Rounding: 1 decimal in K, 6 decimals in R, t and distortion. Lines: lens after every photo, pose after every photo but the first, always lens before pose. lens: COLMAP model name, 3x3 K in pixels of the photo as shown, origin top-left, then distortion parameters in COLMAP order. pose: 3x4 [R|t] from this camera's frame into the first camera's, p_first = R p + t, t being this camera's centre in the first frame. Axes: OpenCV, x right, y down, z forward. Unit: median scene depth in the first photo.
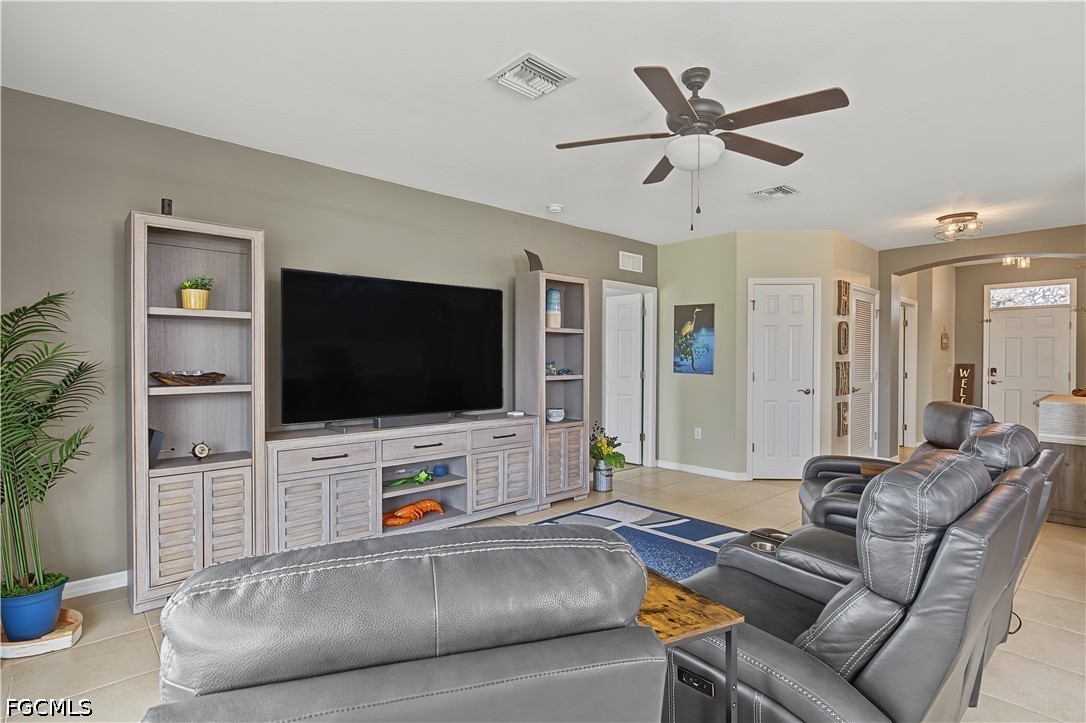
lens RADIAL K [[531.7, 0, 554.9], [0, 531.7, 369.4], [0, 0, 1]] dist [-0.002385, -0.000255]
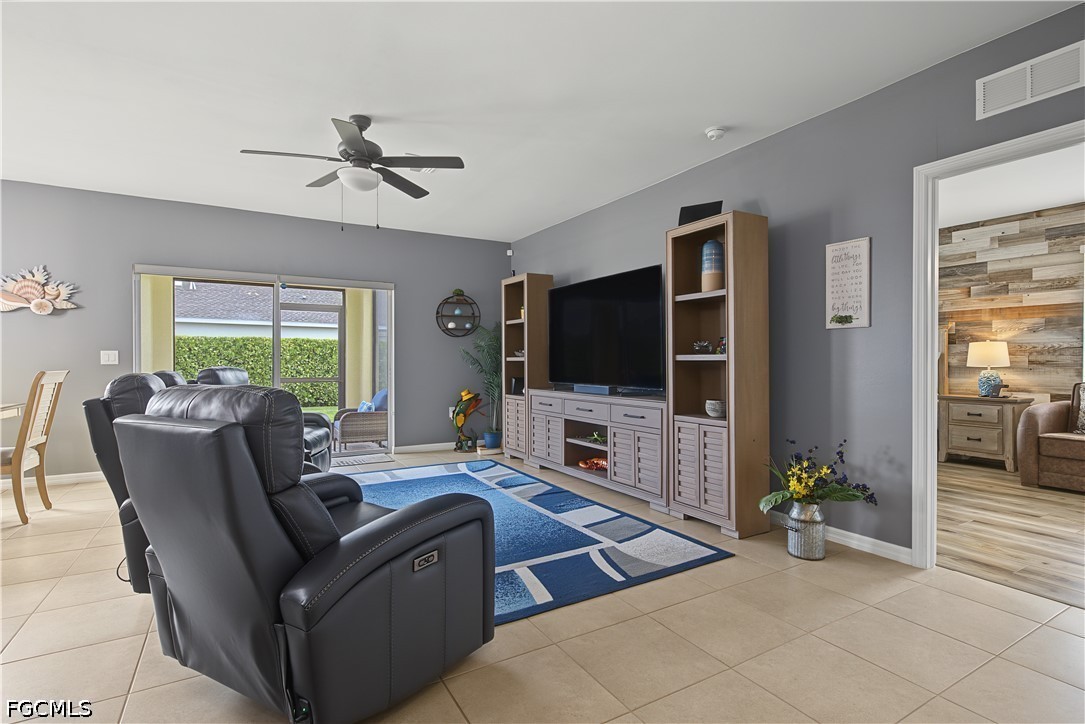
lens RADIAL K [[535.7, 0, 549.8], [0, 535.7, 361.3], [0, 0, 1]] dist [-0.002497, -0.000259]
pose [[-0.208596, 0.002079, -0.978000, 0.899940], [-0.017385, 0.999832, 0.005833, 0.022039], [0.977847, 0.018219, -0.208525, 1.059973]]
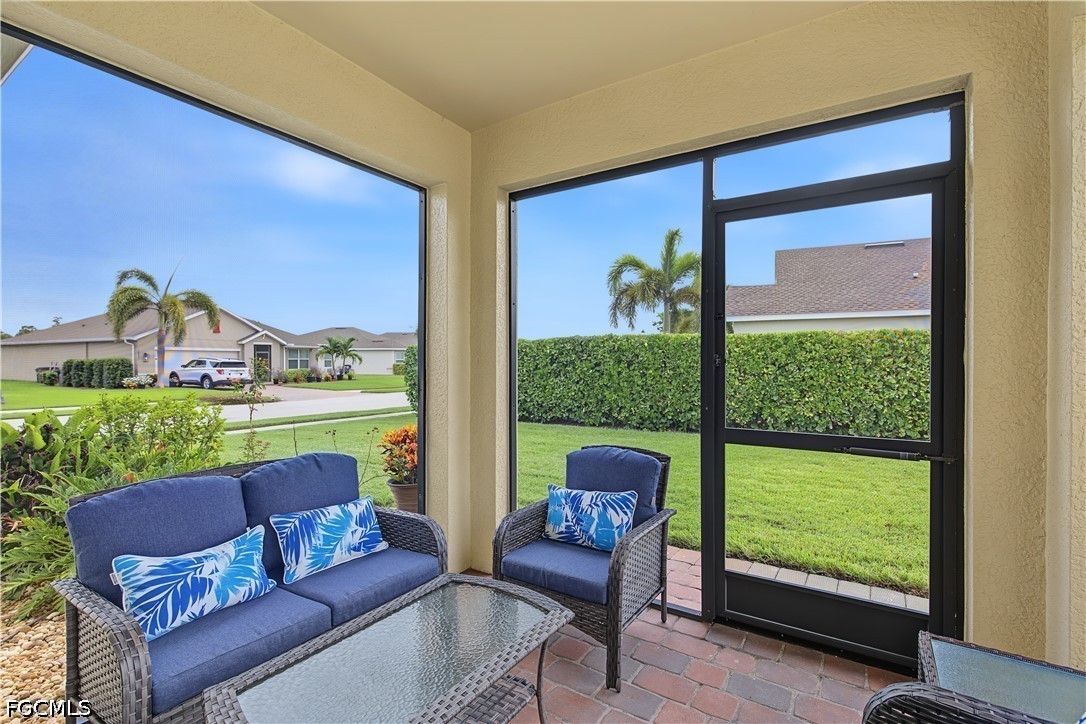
lens RADIAL K [[489.9, 0, 551.5], [0, 489.9, 364.2], [0, 0, 1]] dist [0.000161, 0.000229]
pose [[-0.965672, 0.000677, -0.259762, -0.422506], [-0.004879, 0.999773, 0.020743, 0.023874], [0.259717, 0.021298, -0.965450, 0.228616]]
